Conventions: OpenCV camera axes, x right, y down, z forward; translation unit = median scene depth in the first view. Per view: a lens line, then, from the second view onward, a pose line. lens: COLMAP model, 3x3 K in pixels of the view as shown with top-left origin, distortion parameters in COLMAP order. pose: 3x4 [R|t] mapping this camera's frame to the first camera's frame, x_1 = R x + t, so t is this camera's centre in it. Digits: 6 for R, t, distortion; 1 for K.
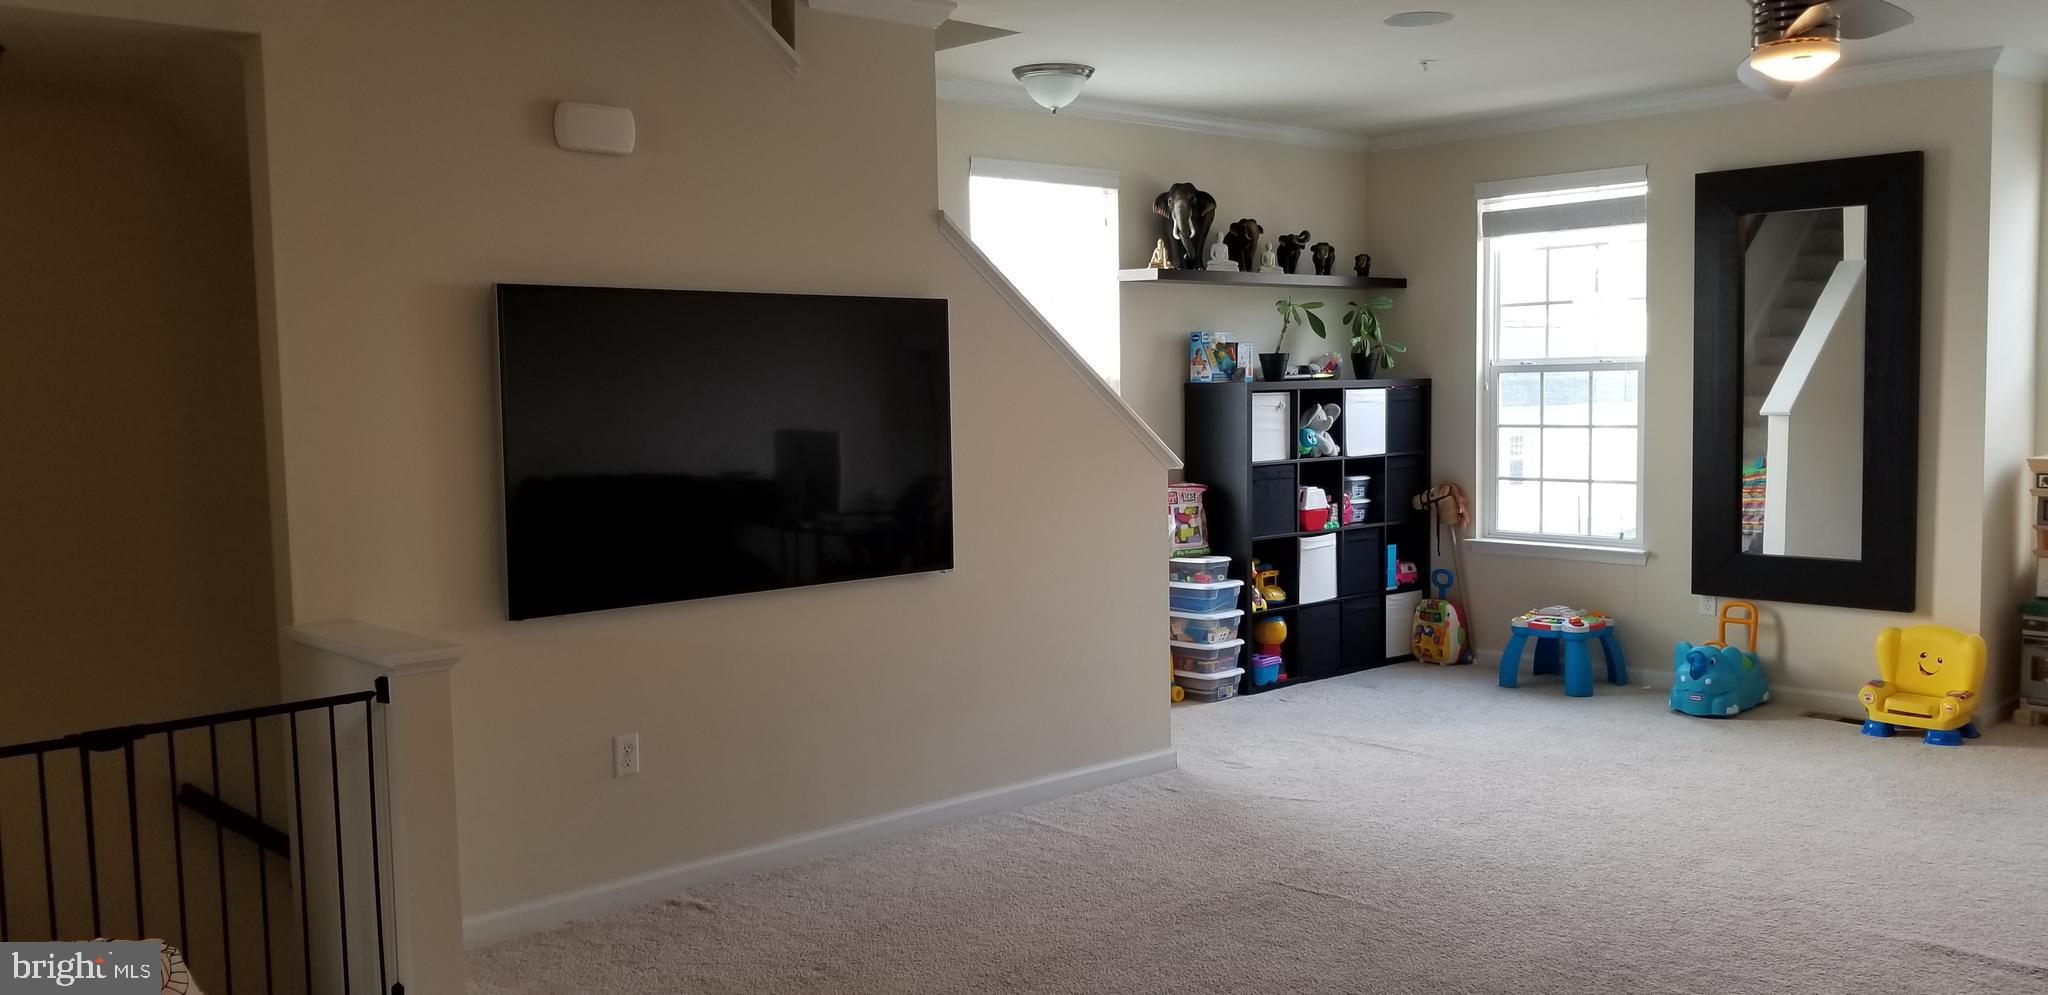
lens RADIAL K [[1601.4, 0, 1028.7], [0, 1601.4, 497.8], [0, 0, 1]] dist [-0.009725, -0.005249]
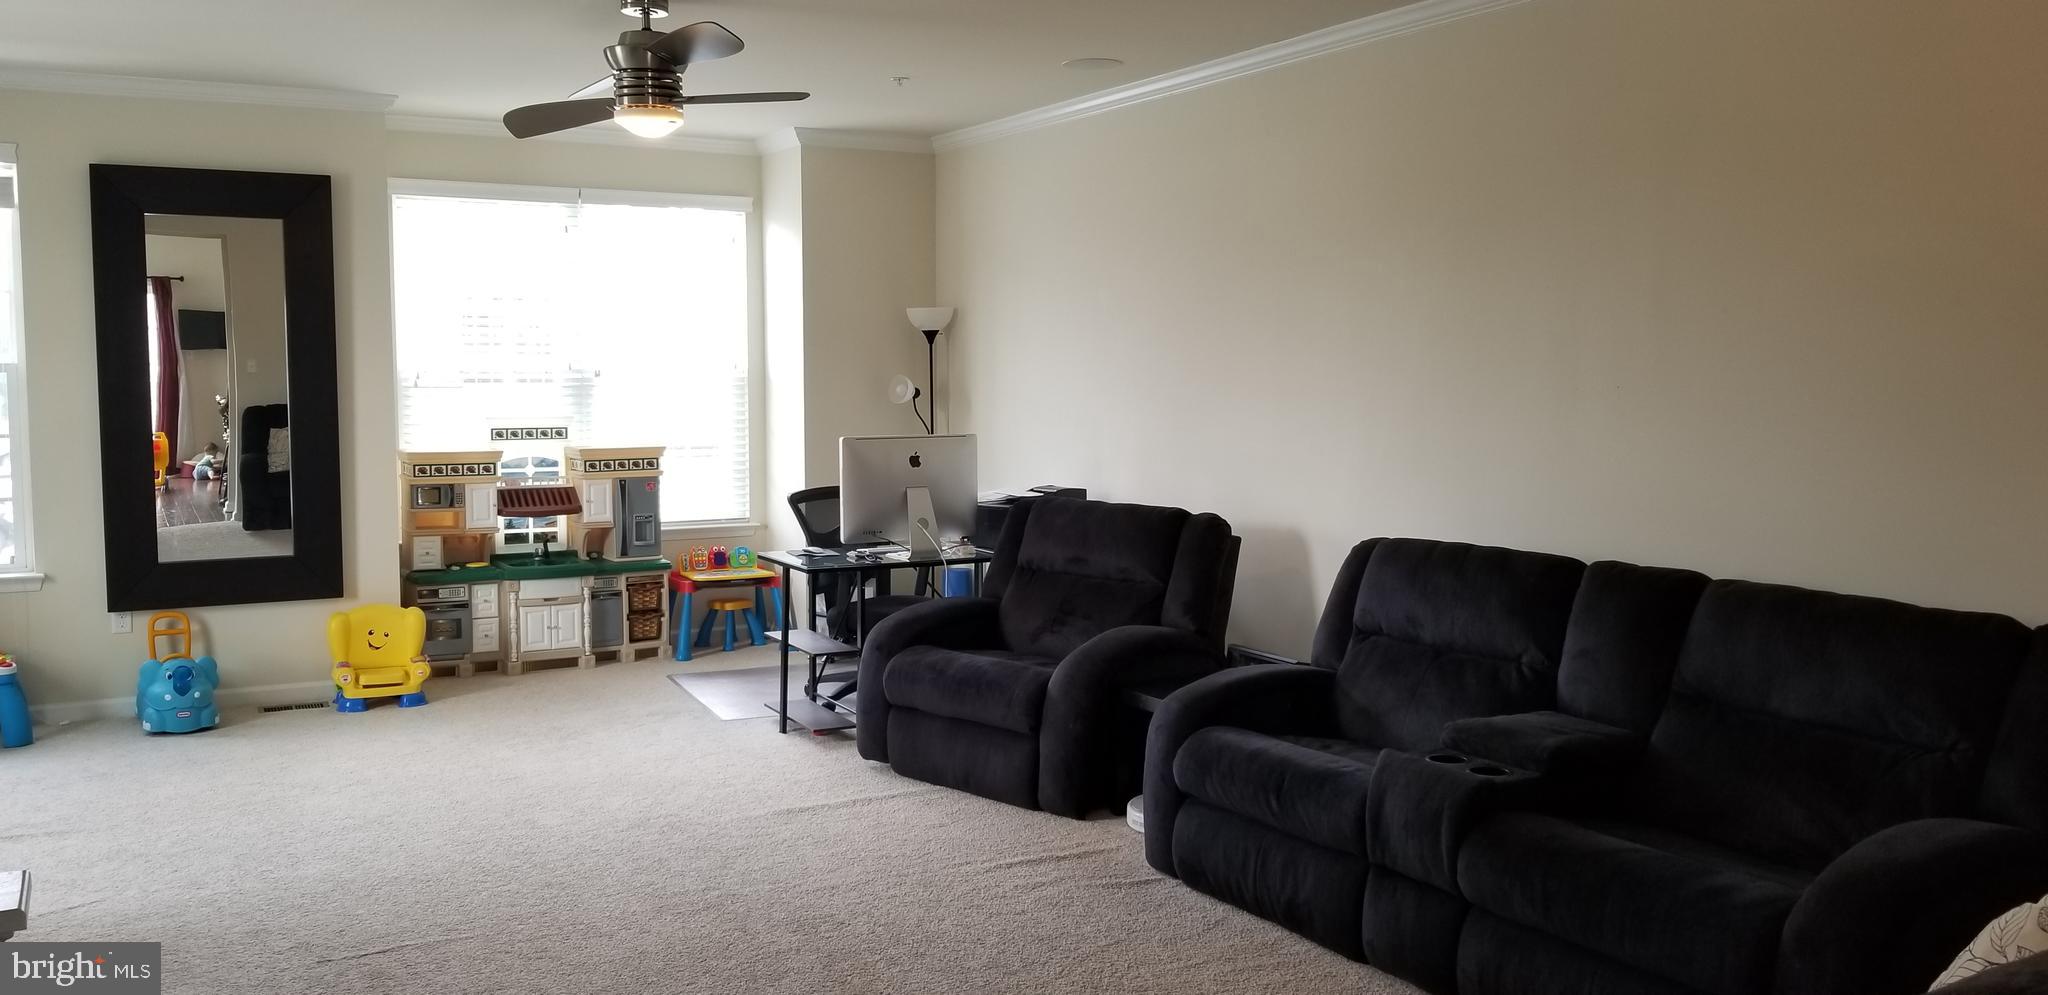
lens RADIAL K [[1601.4, 0, 1028.2], [0, 1601.4, 501.9], [0, 0, 1]] dist [-0.009725, -0.005249]
pose [[0.235582, -0.066273, 0.969592, -0.410001], [0.064441, 0.996542, 0.052458, -0.021468], [-0.969716, 0.050123, 0.239038, 0.284698]]
